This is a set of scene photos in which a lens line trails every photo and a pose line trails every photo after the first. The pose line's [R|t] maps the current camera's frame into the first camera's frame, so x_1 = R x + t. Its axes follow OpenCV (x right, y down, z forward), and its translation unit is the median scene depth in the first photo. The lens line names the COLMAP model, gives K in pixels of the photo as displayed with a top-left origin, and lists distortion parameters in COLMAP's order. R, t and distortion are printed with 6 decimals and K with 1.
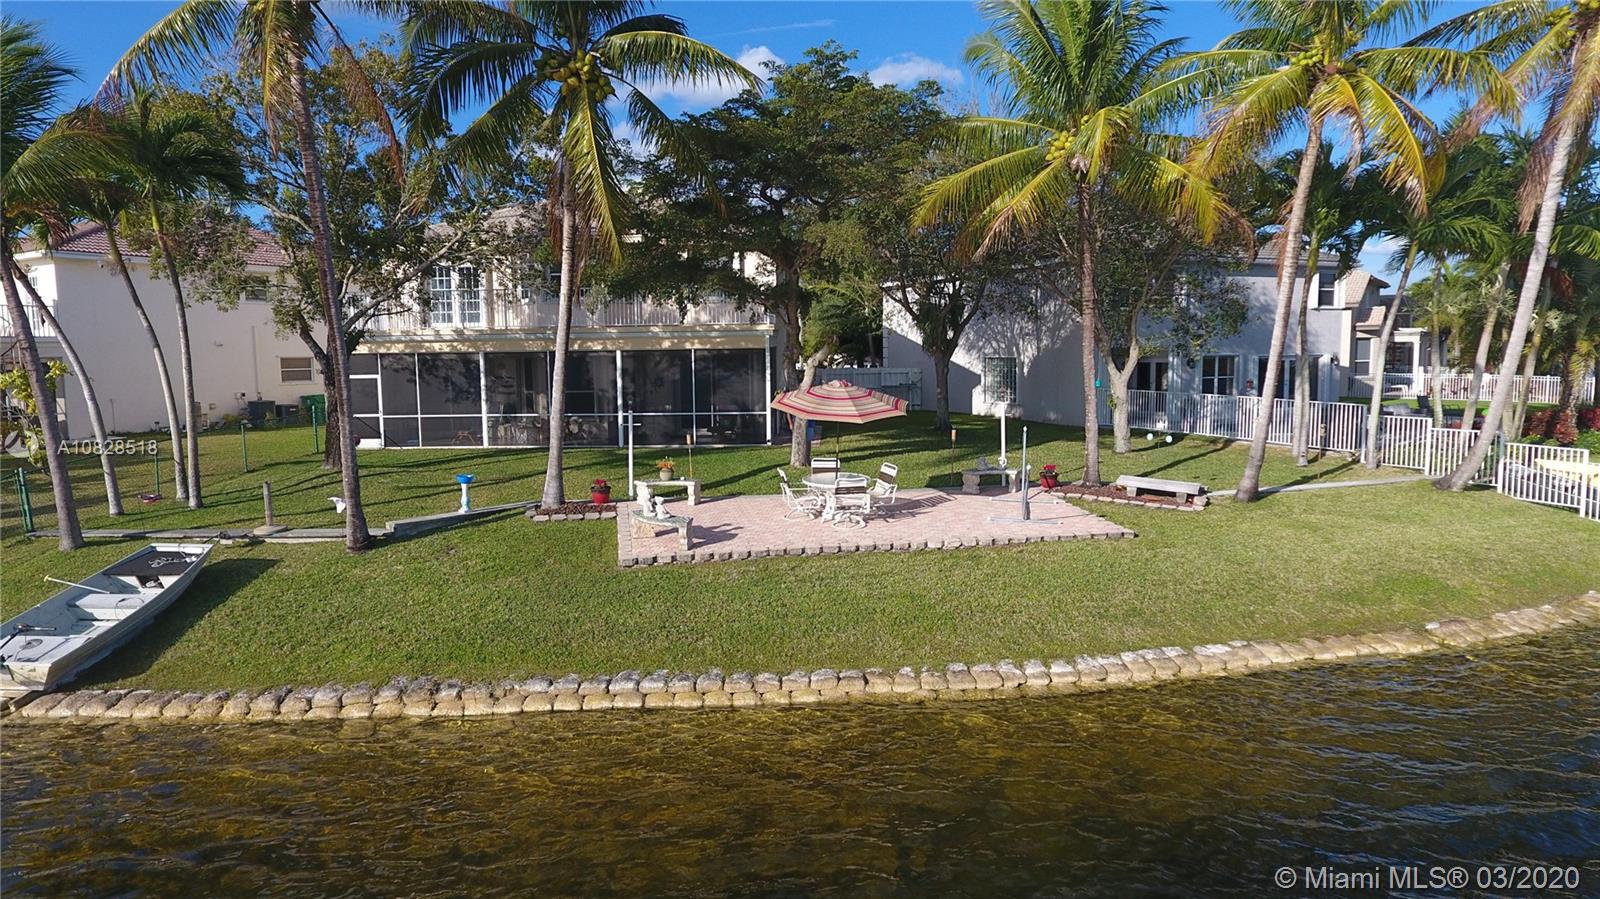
lens RADIAL K [[938.1, 0, 785.2], [0, 938.1, 447.8], [0, 0, 1]] dist [0.000077, -0.001557]
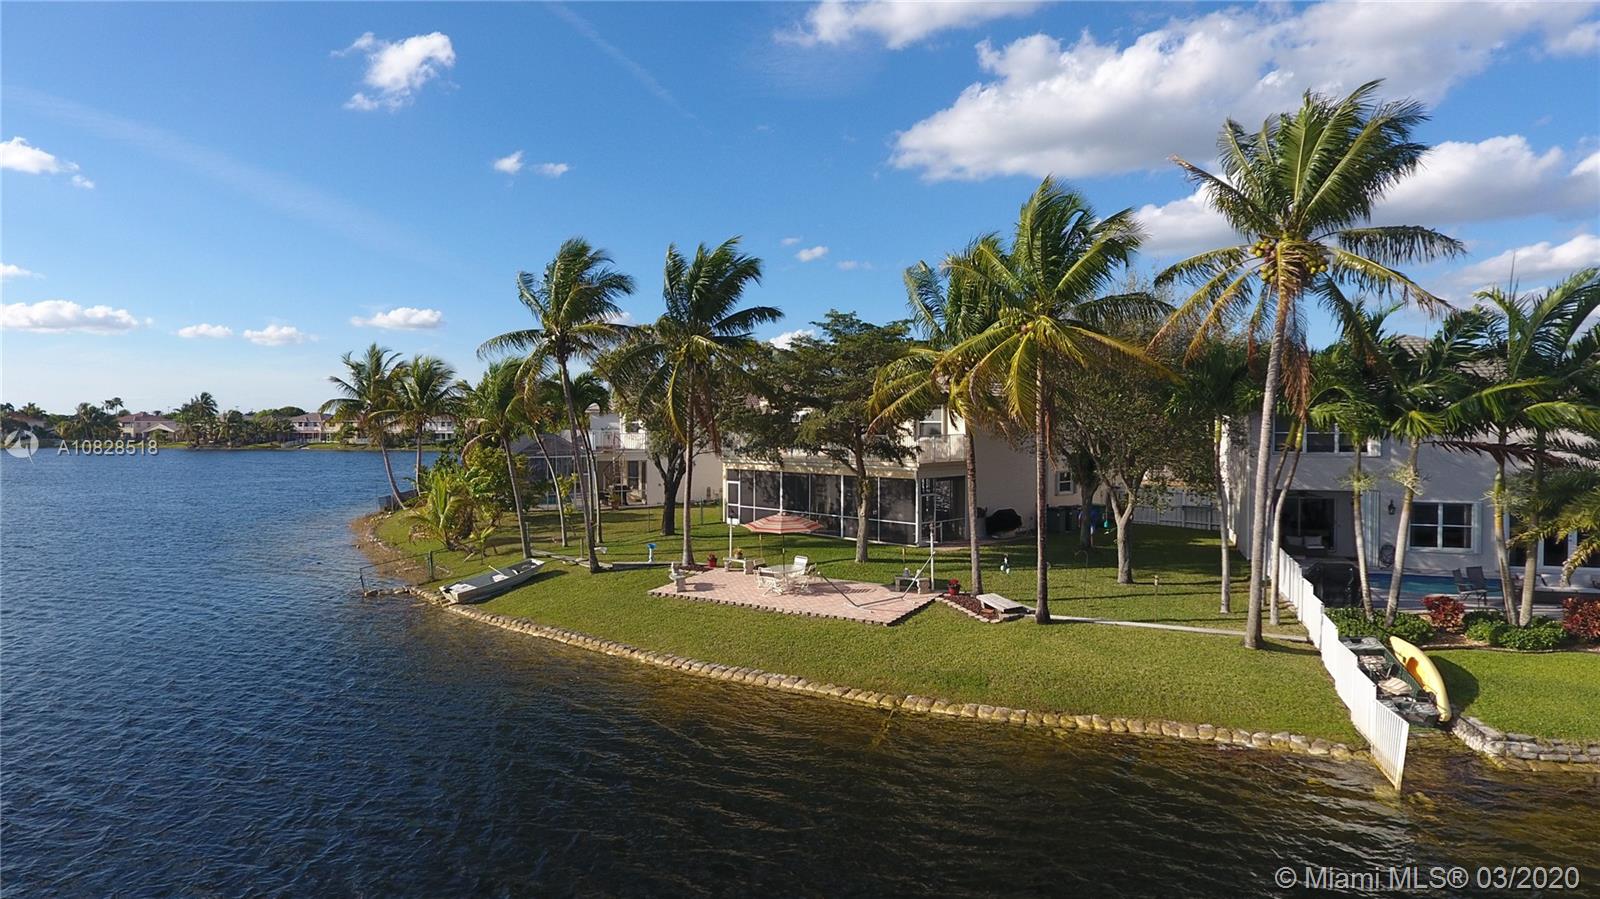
lens RADIAL K [[938.1, 0, 785.2], [0, 938.1, 447.8], [0, 0, 1]] dist [0.000077, -0.001557]
pose [[0.692068, 0.020493, -0.721541, 1.384636], [-0.073791, 0.996369, -0.042478, -0.116983], [0.718050, 0.082641, 0.691067, -0.208294]]
